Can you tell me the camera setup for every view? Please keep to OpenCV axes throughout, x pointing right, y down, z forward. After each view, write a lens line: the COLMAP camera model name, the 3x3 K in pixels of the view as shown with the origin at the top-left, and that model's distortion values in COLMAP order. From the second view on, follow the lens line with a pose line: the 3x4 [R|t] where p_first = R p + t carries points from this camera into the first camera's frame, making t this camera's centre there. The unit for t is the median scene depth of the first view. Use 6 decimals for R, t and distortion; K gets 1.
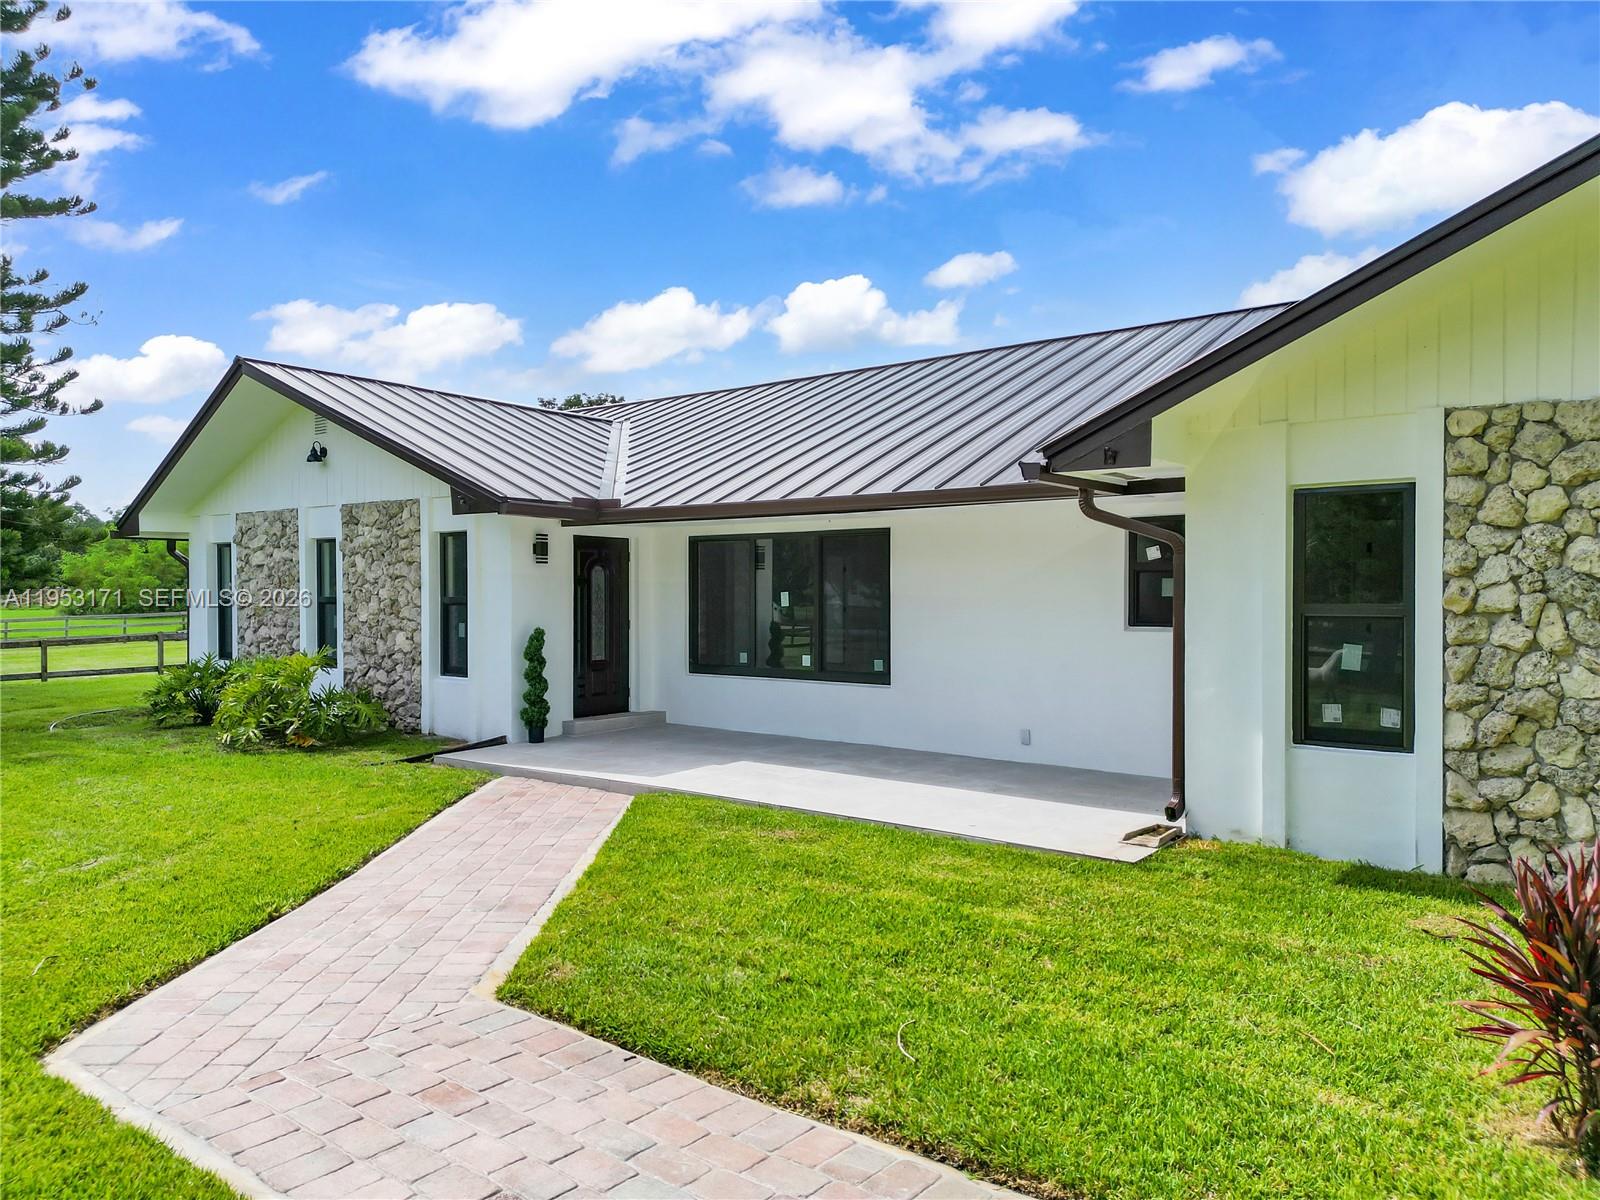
lens RADIAL K [[1100.5, 0, 796.9], [0, 1100.5, 609.8], [0, 0, 1]] dist [0.041141, -0.034835]
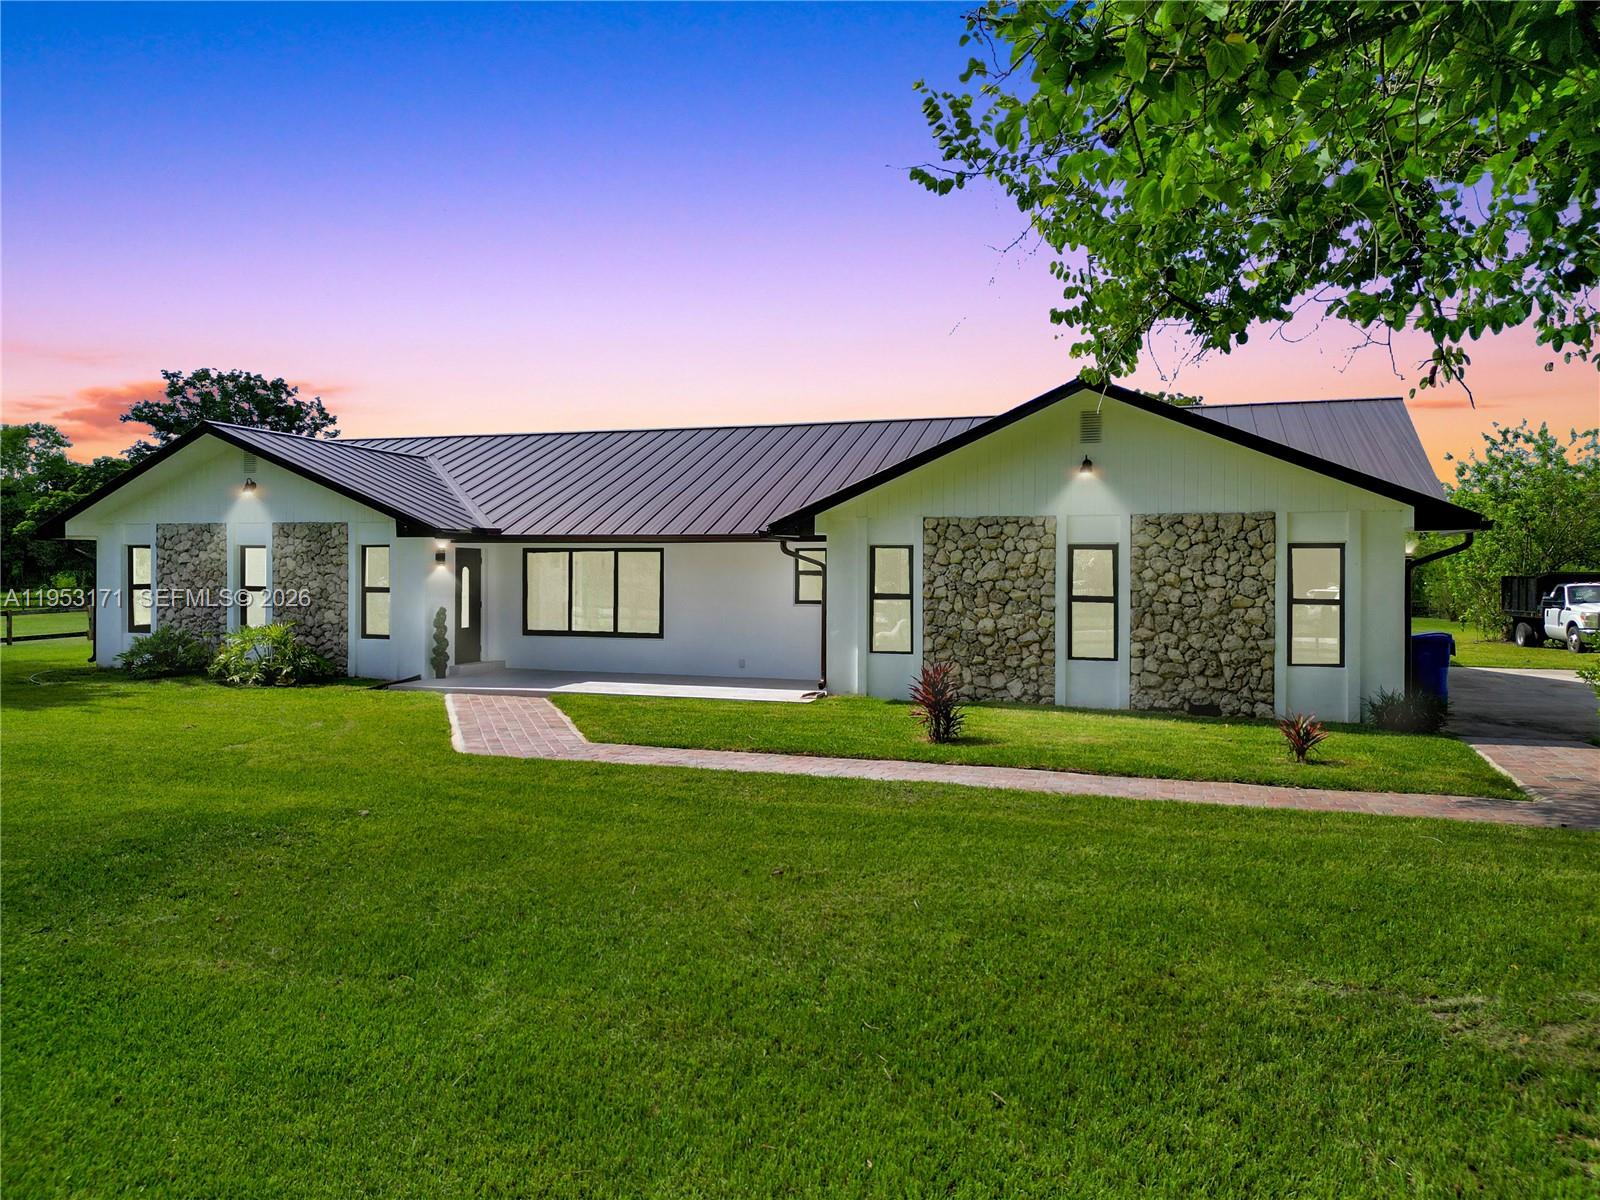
lens RADIAL K [[1115.1, 0, 804.6], [0, 1115.1, 589.7], [0, 0, 1]] dist [0.011702, -0.002124]
pose [[0.938840, -0.000619, 0.344352, -0.253252], [0.000304, 0.999999, 0.000969, -0.008549], [-0.344352, -0.000805, 0.938840, -0.598524]]
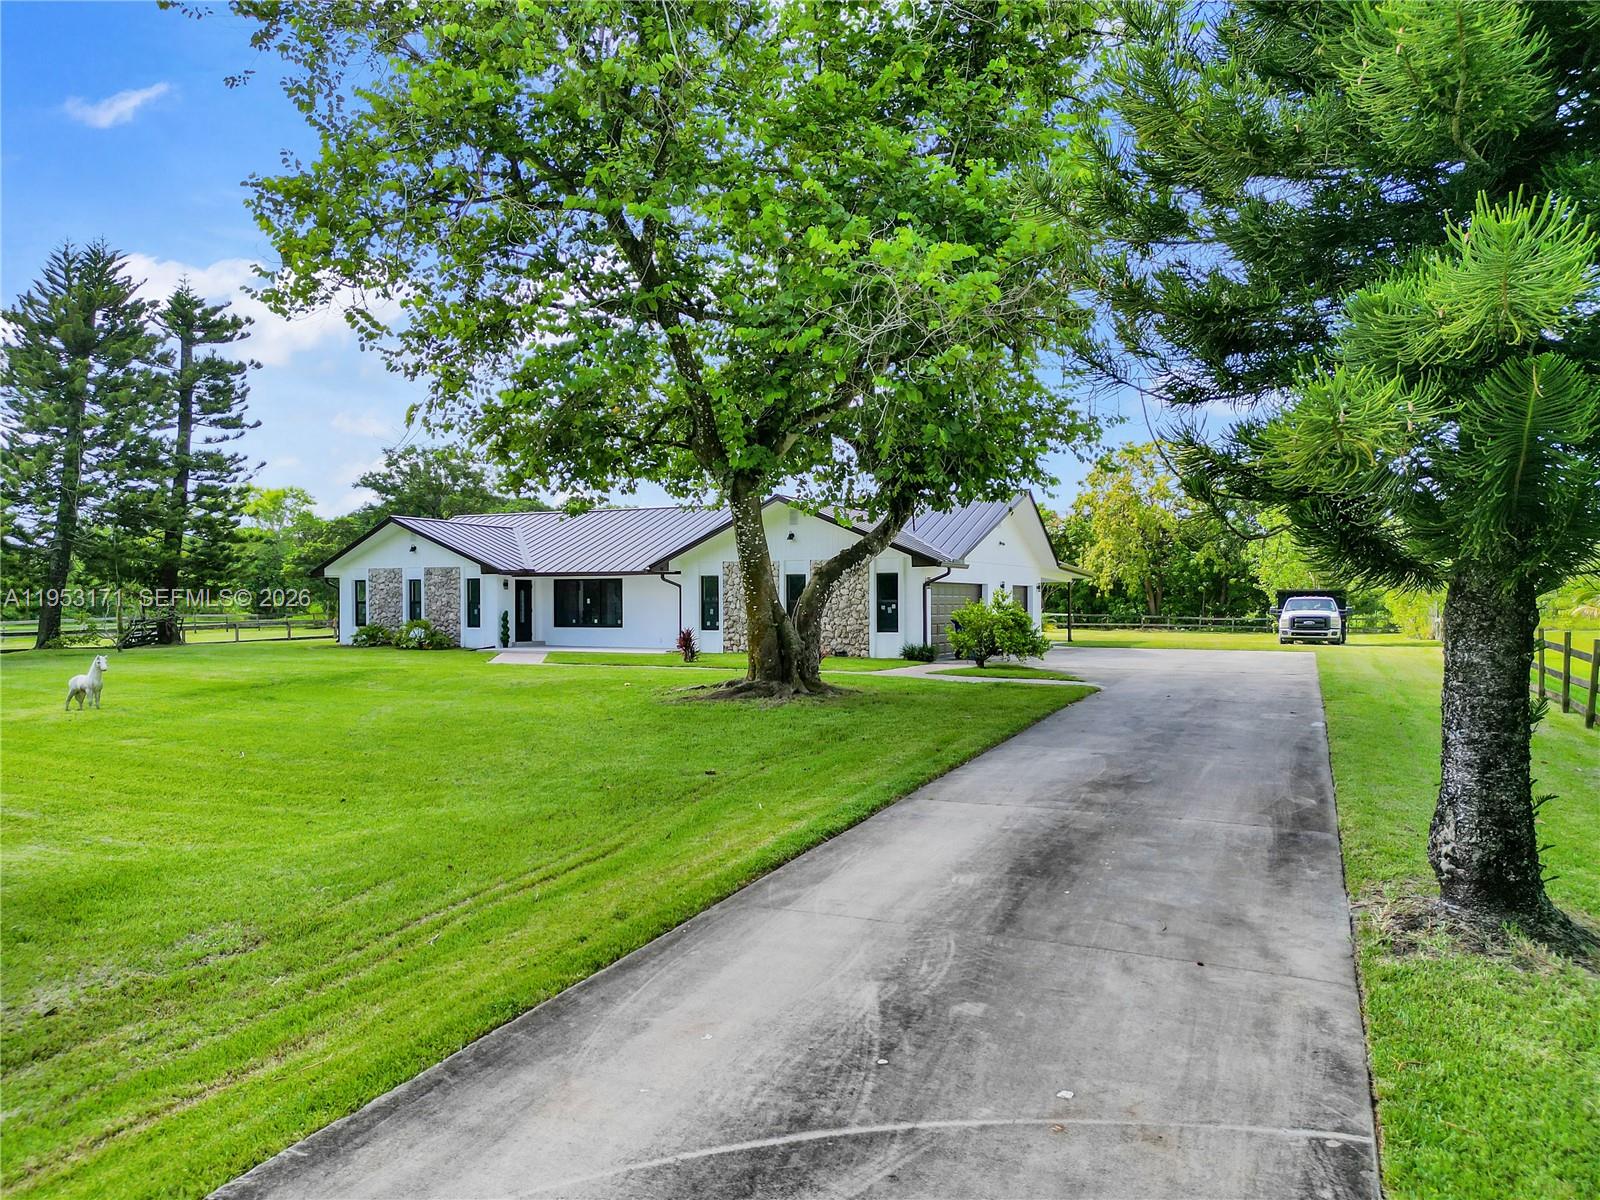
lens RADIAL K [[1100.5, 0, 808.4], [0, 1100.5, 602.6], [0, 0, 1]] dist [0.041141, -0.034835]
pose [[0.981381, -0.002303, 0.192060, 0.001404], [0.005409, 0.999863, -0.015648, 0.040329], [-0.191997, 0.016396, 0.981259, -1.850591]]
